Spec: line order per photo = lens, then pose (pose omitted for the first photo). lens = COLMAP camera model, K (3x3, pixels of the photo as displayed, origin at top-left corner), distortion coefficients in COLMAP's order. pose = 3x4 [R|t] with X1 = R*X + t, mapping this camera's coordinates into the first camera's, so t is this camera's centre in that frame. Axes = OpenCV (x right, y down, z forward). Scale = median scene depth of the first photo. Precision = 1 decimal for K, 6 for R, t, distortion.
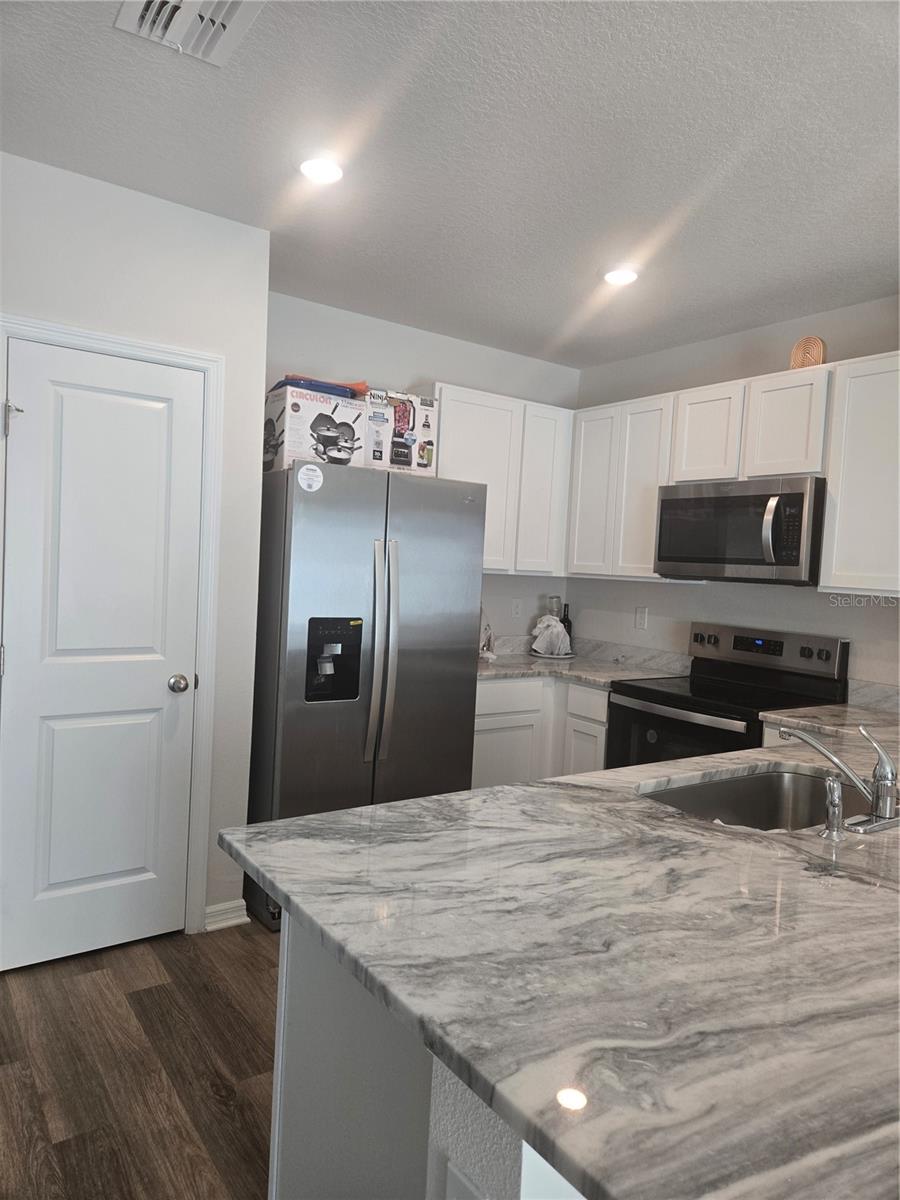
lens RADIAL K [[799.5, 0, 456.1], [0, 799.5, 593.5], [0, 0, 1]] dist [0.055001, -0.030166]
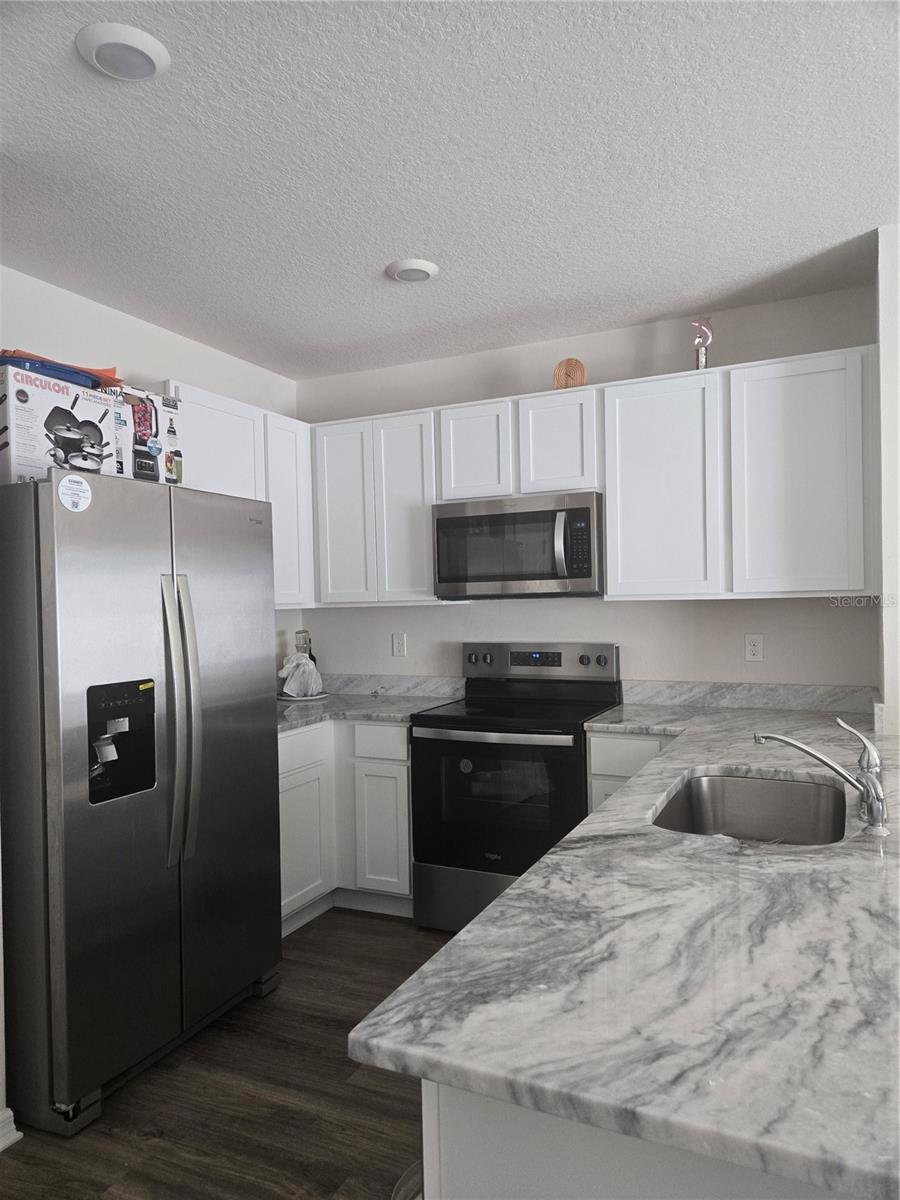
lens RADIAL K [[799.5, 0, 462.2], [0, 799.5, 611.4], [0, 0, 1]] dist [0.055001, -0.030166]
pose [[0.866173, -0.079495, 0.493382, -0.229859], [0.087287, 0.996157, 0.007262, -0.012399], [-0.492063, 0.036776, 0.869783, 0.186319]]
